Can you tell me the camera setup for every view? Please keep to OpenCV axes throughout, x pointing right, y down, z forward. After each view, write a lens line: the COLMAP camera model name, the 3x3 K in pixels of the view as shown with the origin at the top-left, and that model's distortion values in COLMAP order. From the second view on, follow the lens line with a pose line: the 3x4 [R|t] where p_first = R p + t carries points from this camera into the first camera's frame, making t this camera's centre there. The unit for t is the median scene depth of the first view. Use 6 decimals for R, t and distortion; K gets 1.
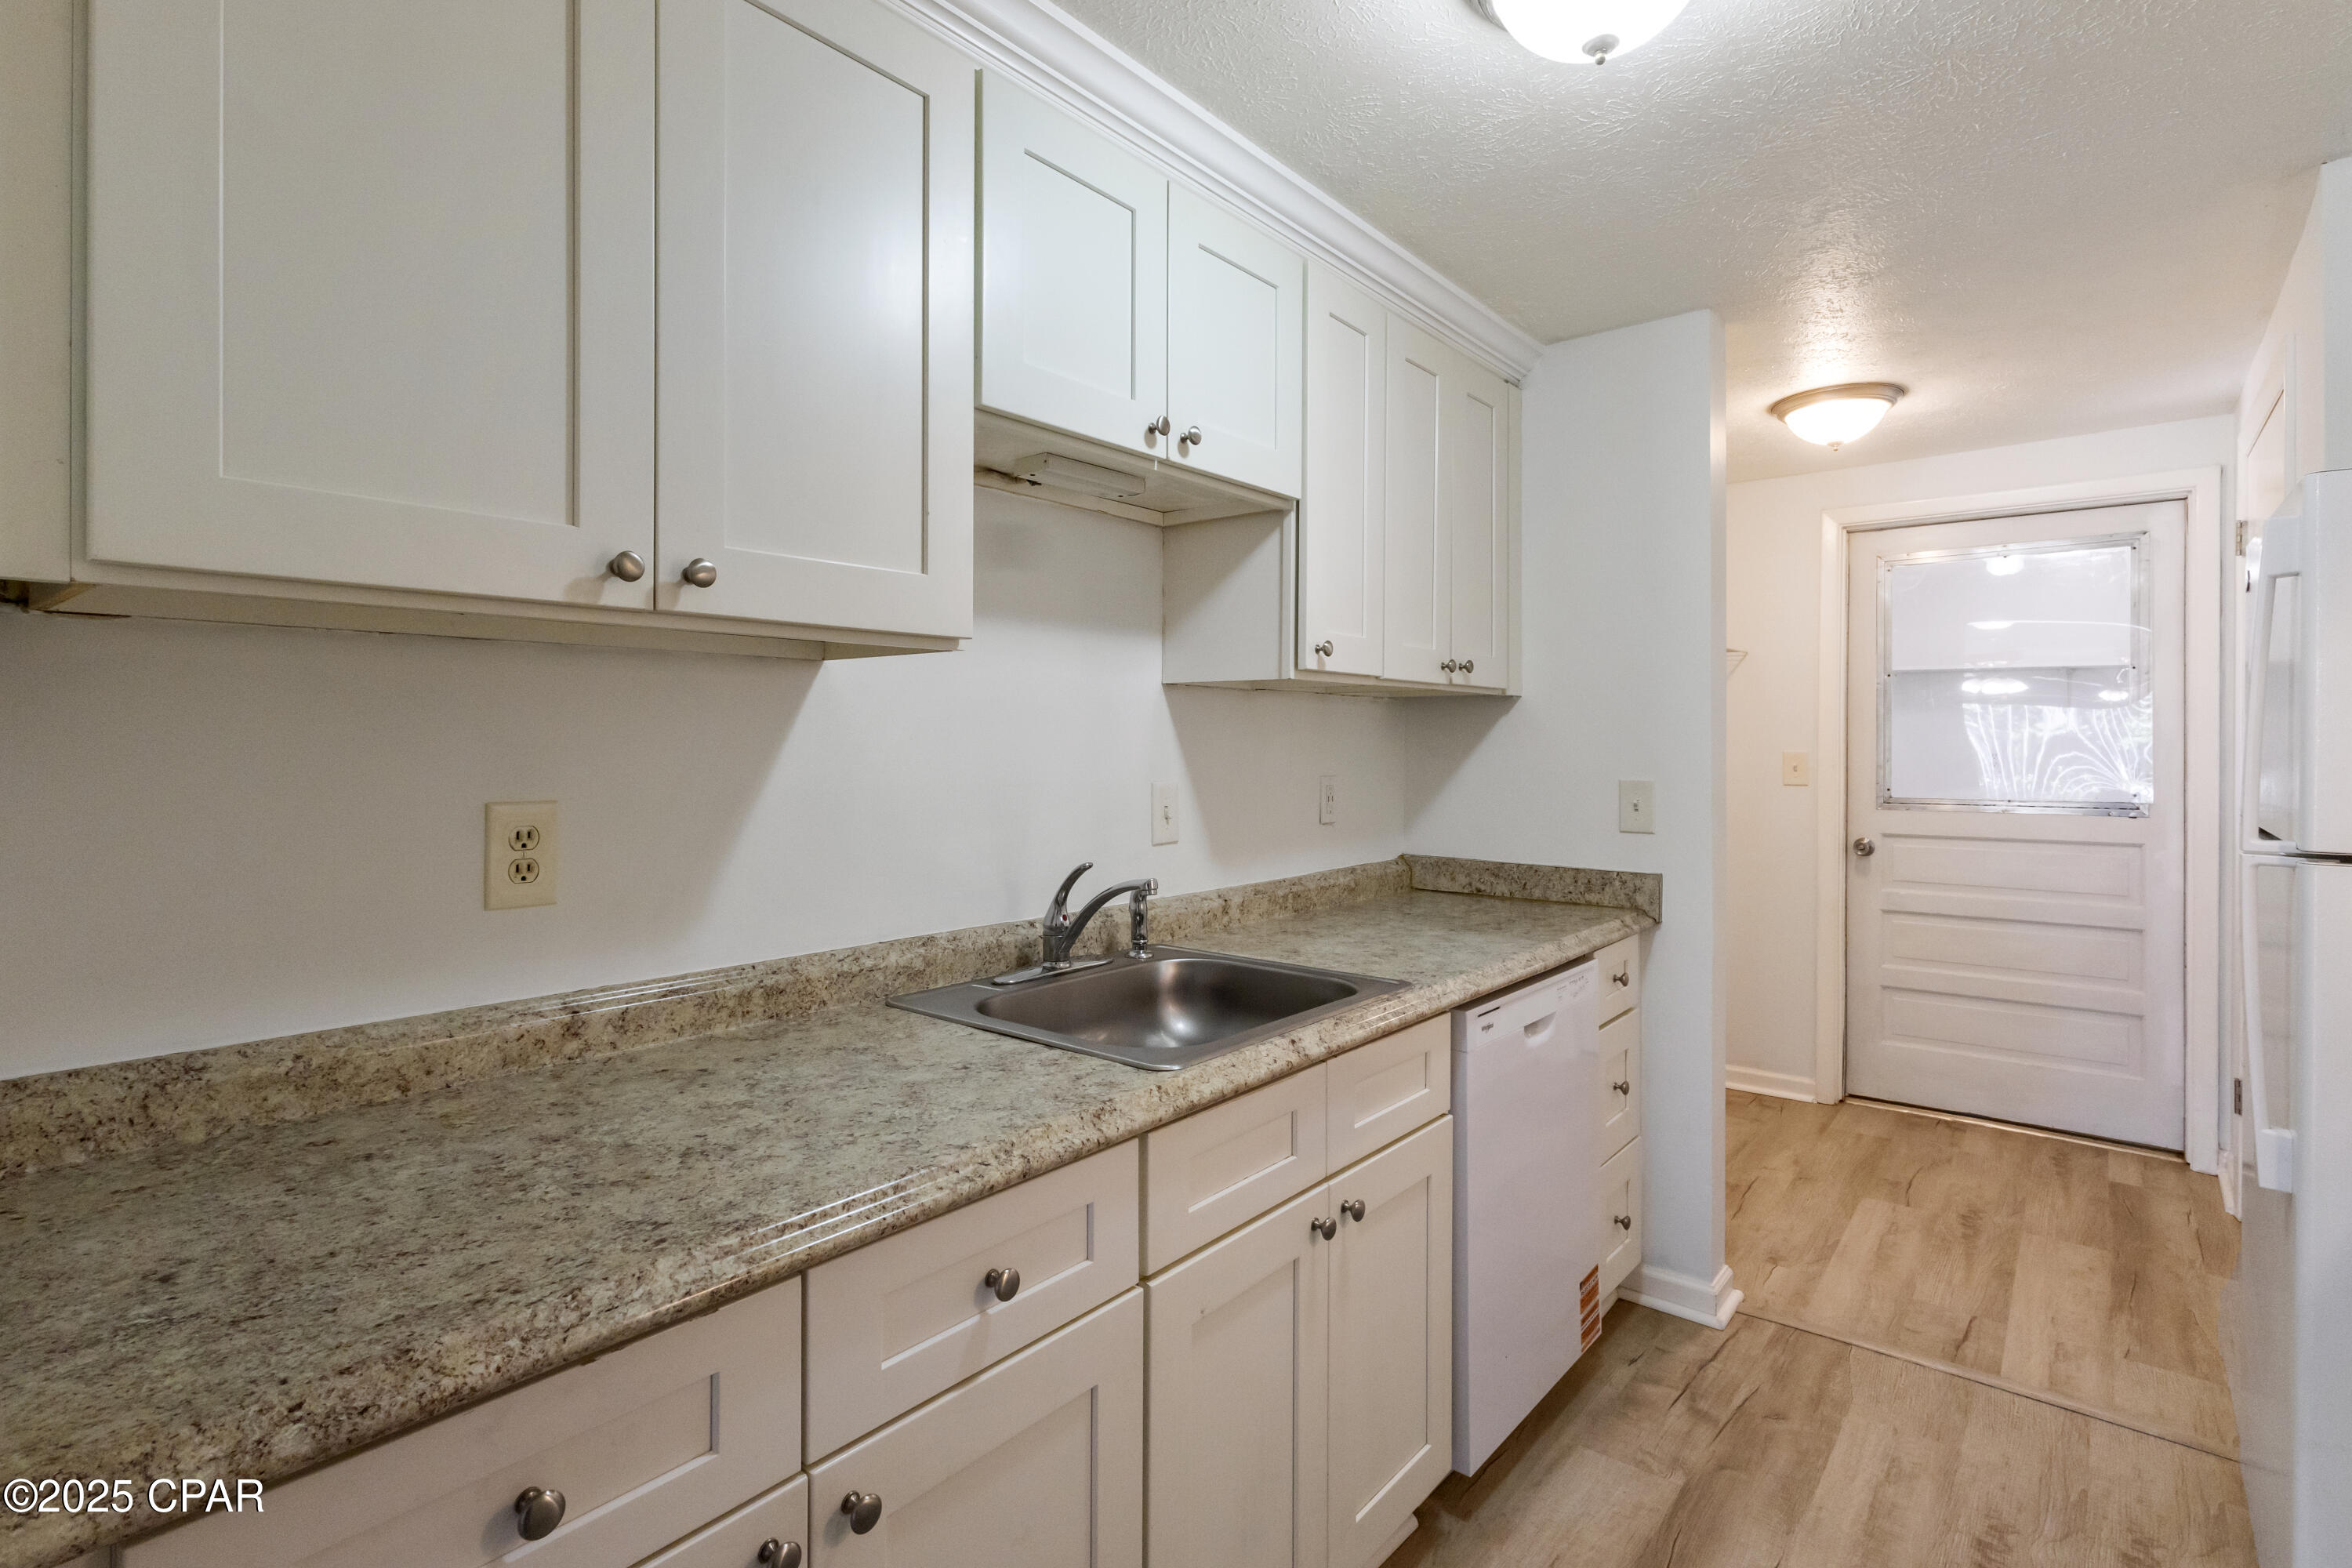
lens RADIAL K [[1126.0, 0, 1094.5], [0, 1126.0, 745.7], [0, 0, 1]] dist [0.002317, 0.001543]
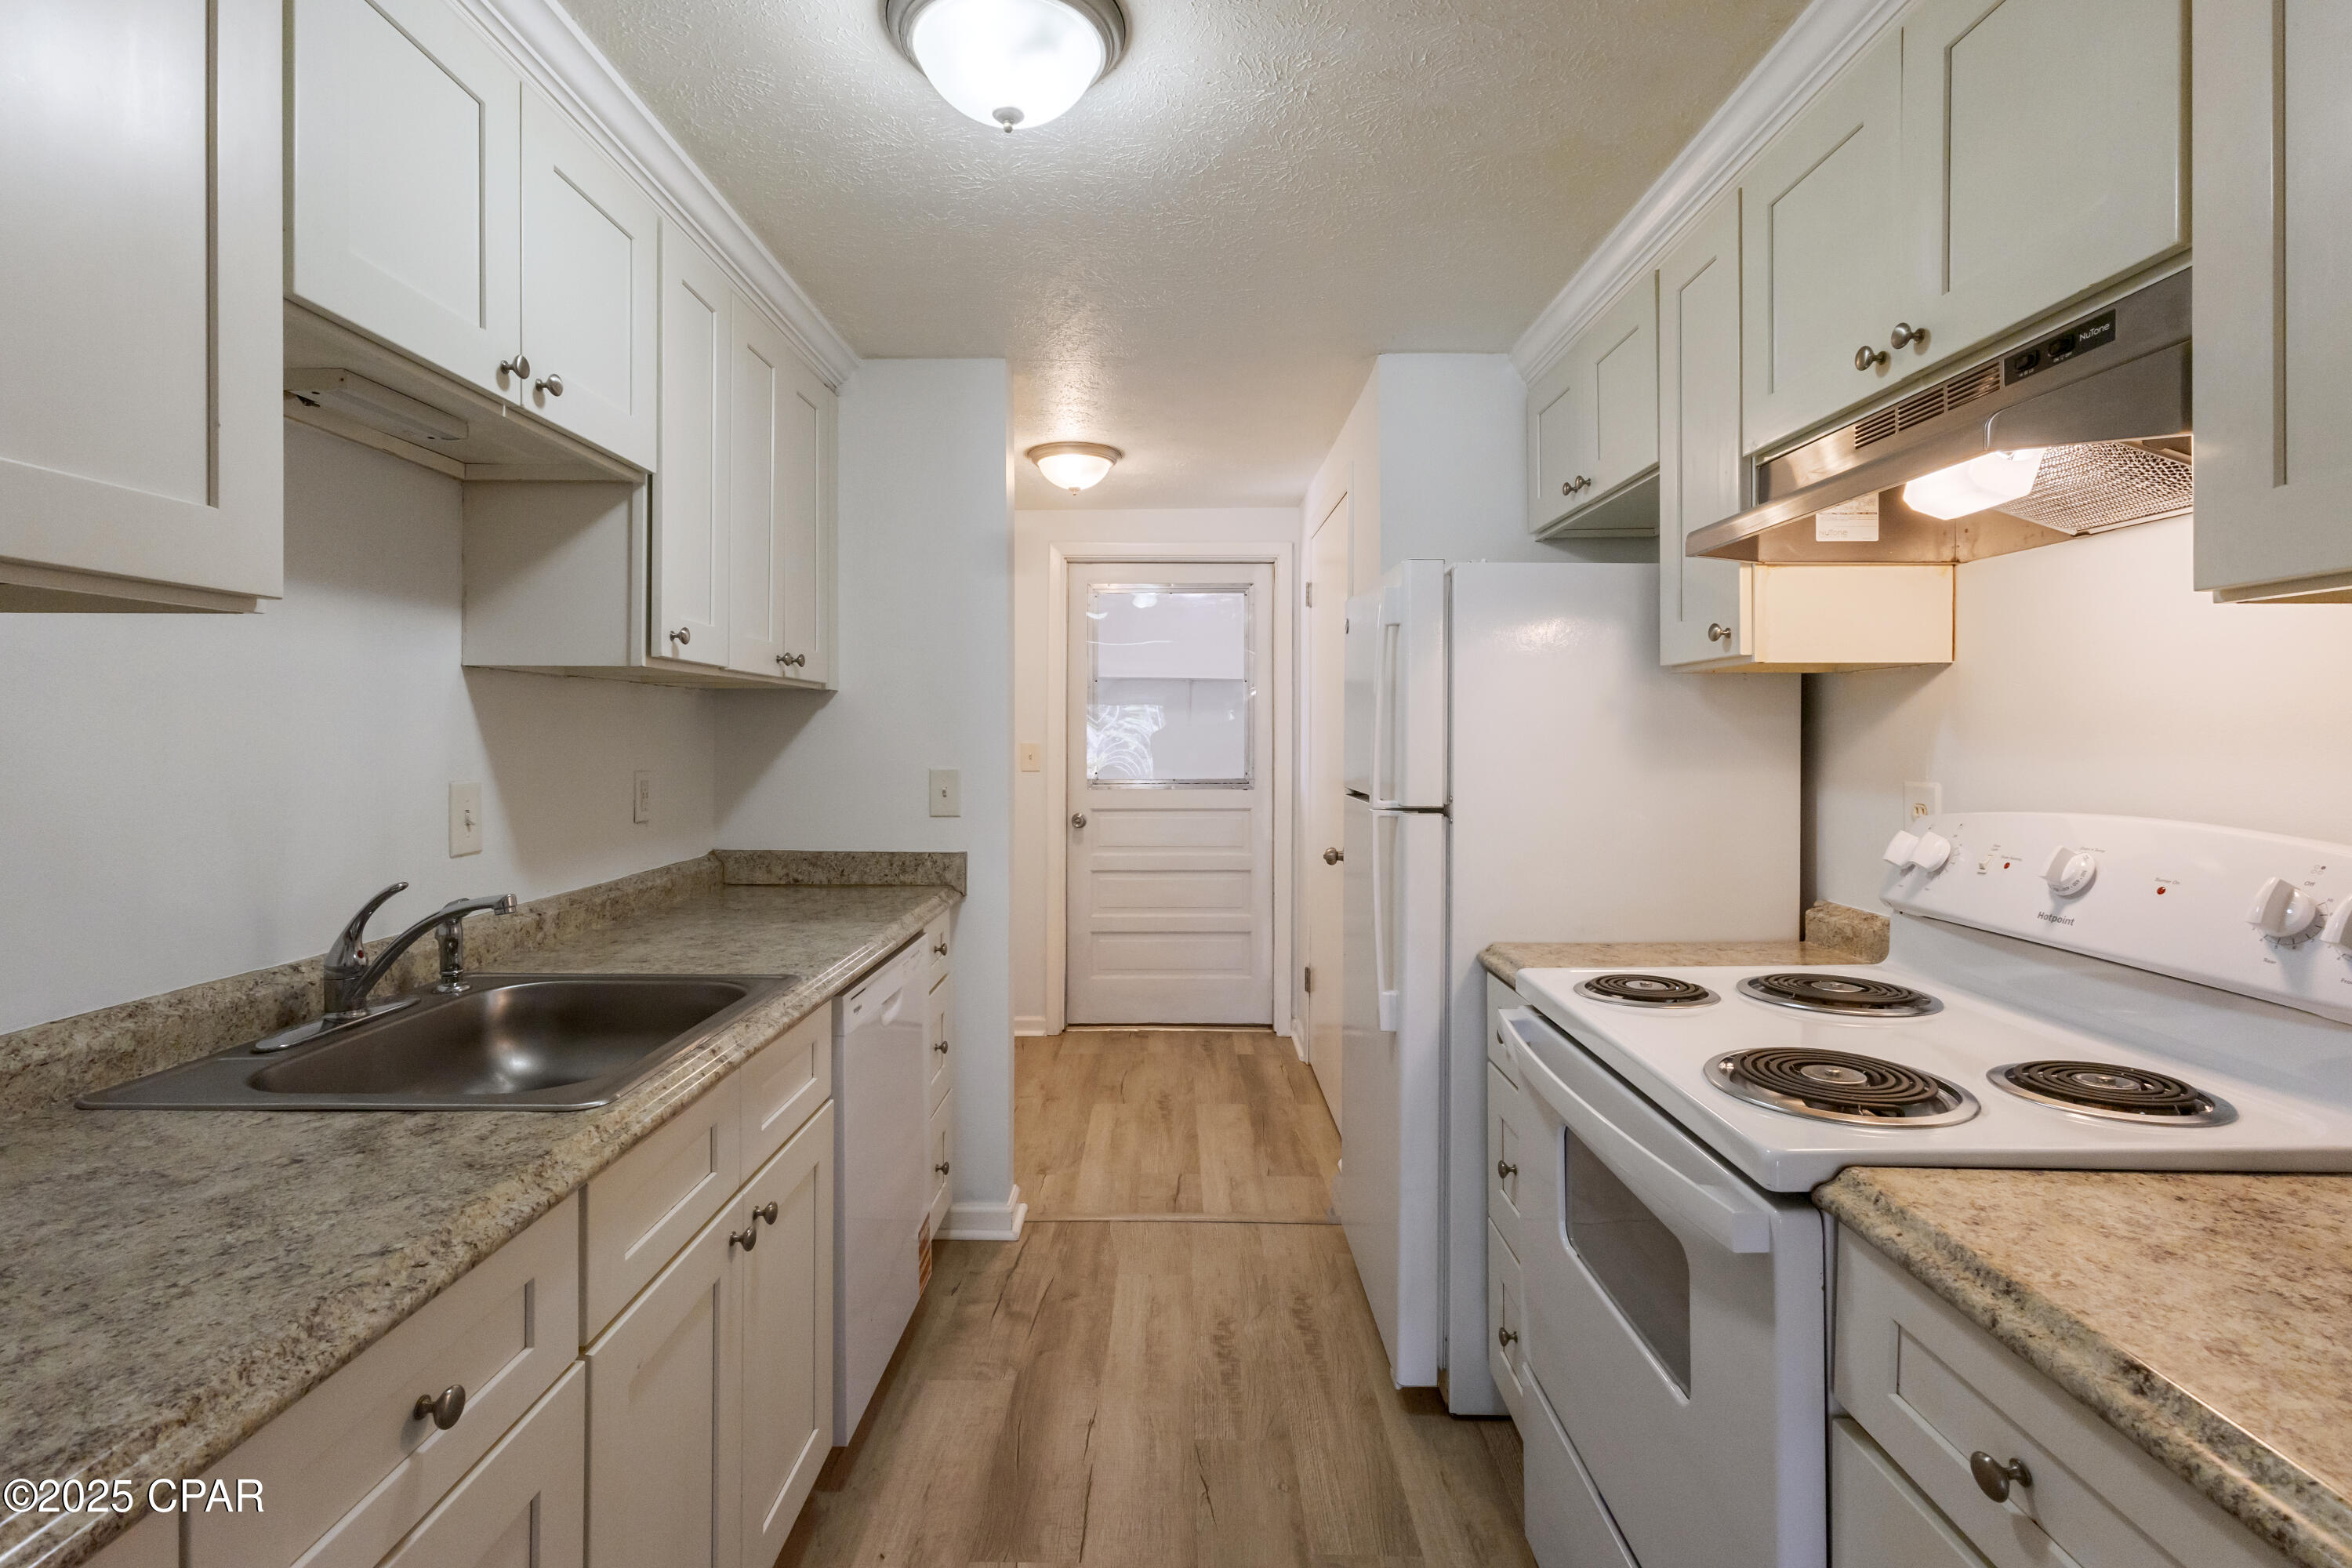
lens RADIAL K [[1126.0, 0, 1134.0], [0, 1126.0, 741.0], [0, 0, 1]] dist [0.002317, 0.001543]
pose [[0.772636, -0.003376, 0.634841, -0.098606], [0.001977, 0.999994, 0.002912, 0.000016], [-0.634847, -0.000995, 0.772637, 0.030158]]
